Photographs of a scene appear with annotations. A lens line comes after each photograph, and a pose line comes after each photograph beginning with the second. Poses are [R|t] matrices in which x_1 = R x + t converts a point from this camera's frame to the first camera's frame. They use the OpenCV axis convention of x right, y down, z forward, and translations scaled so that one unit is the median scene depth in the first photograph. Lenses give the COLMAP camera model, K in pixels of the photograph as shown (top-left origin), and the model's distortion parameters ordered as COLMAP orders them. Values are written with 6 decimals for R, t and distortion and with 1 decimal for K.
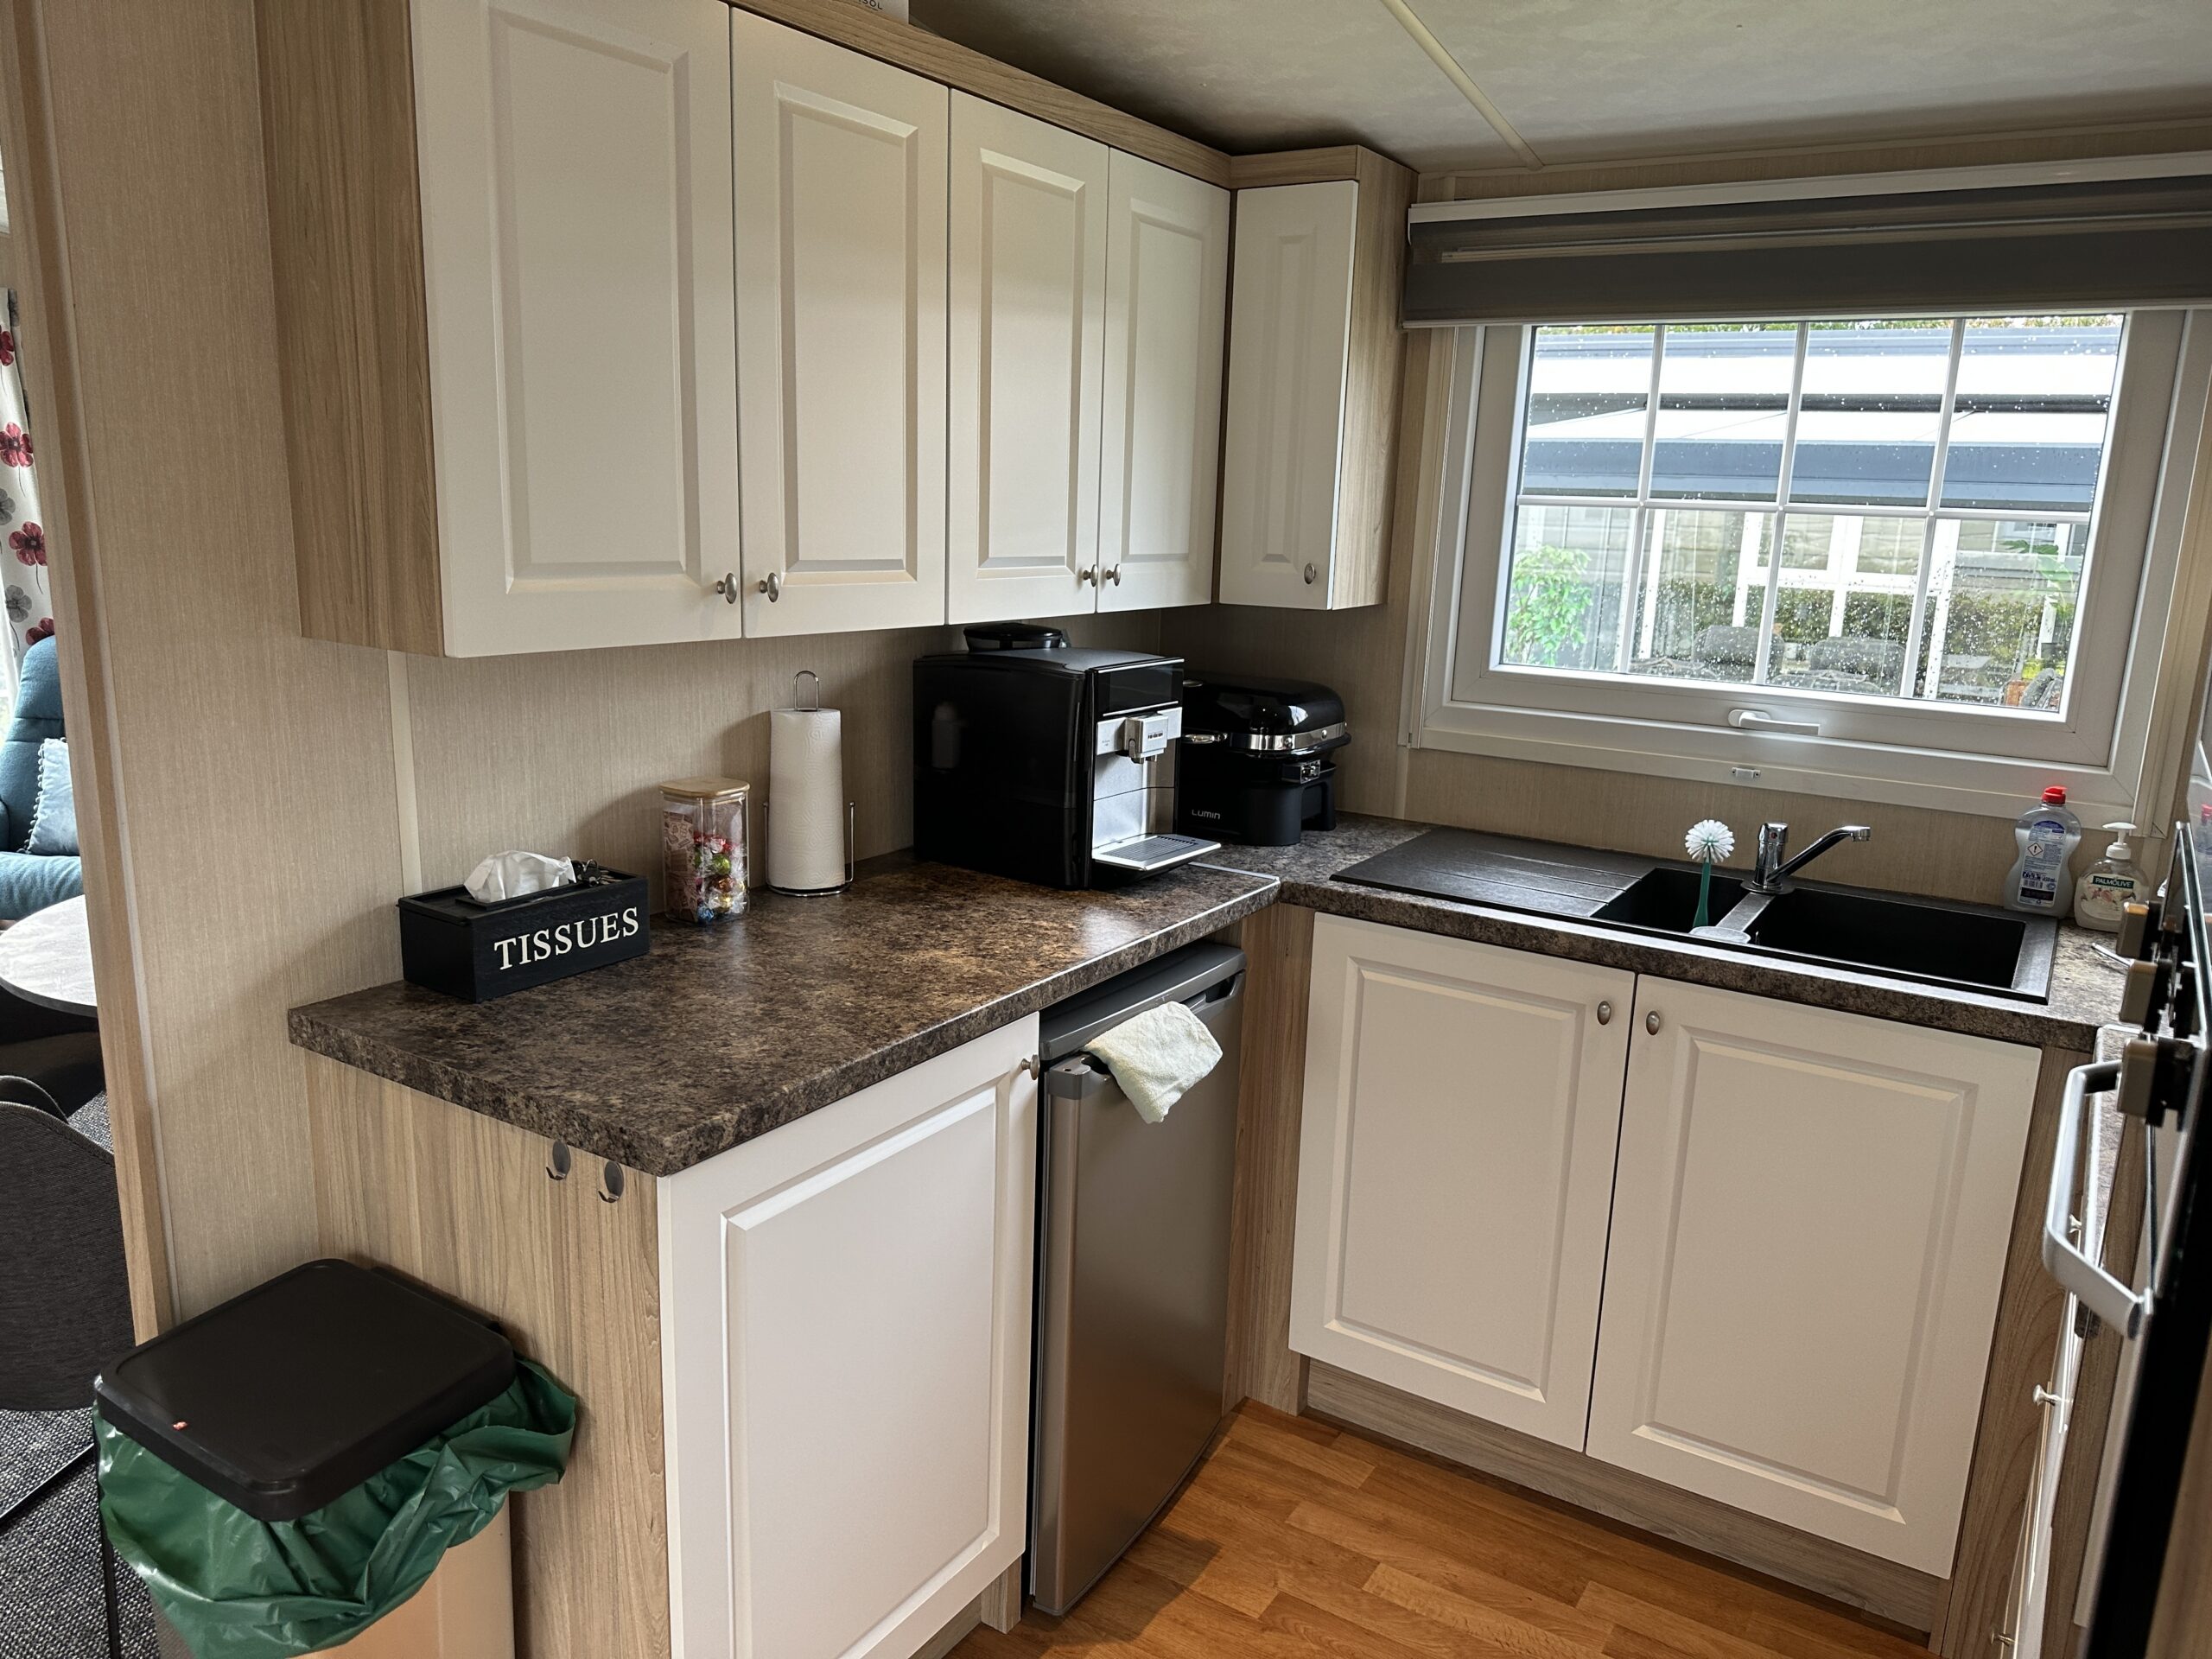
lens RADIAL K [[1573.8, 0, 1106.0], [0, 1573.8, 829.5], [0, 0, 1]] dist [0.031244, -0.030575]
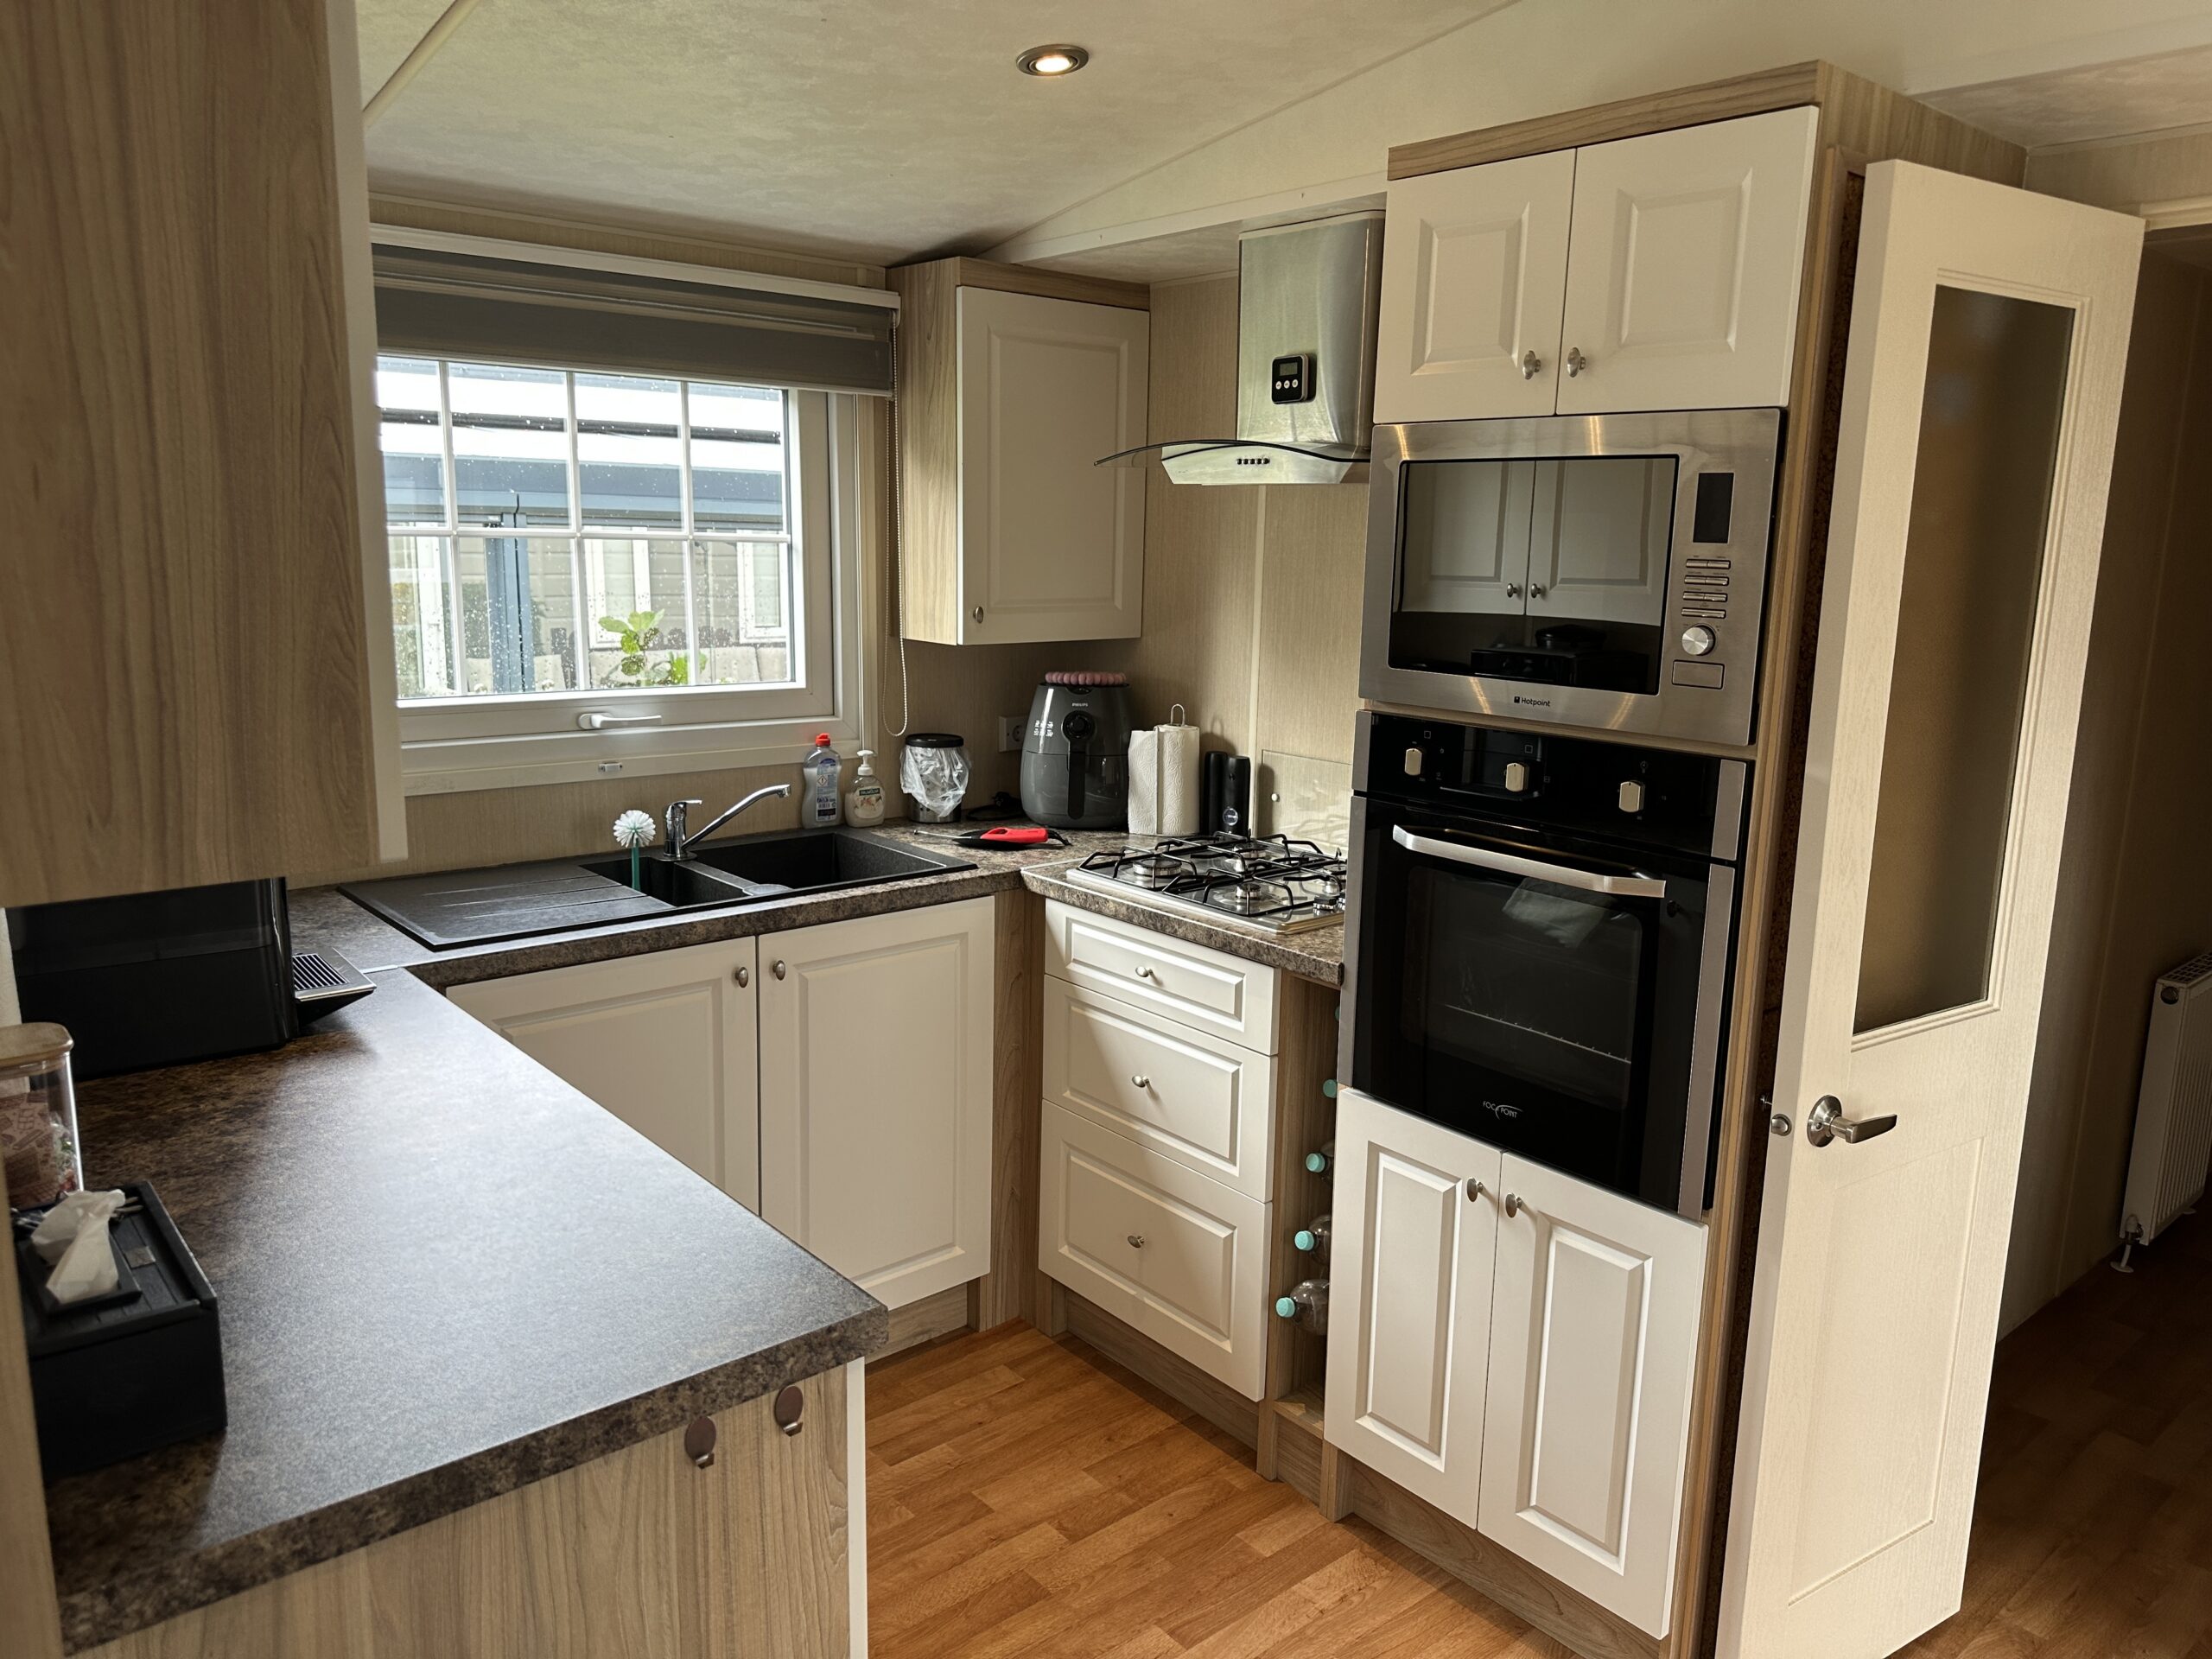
lens RADIAL K [[1573.8, 0, 1106.0], [0, 1573.8, 829.5], [0, 0, 1]] dist [0.031244, -0.030575]
pose [[0.290585, -0.207314, 0.934120, -0.684574], [0.191669, 0.969071, 0.155447, -0.121847], [-0.937456, 0.133871, 0.321333, 0.368227]]
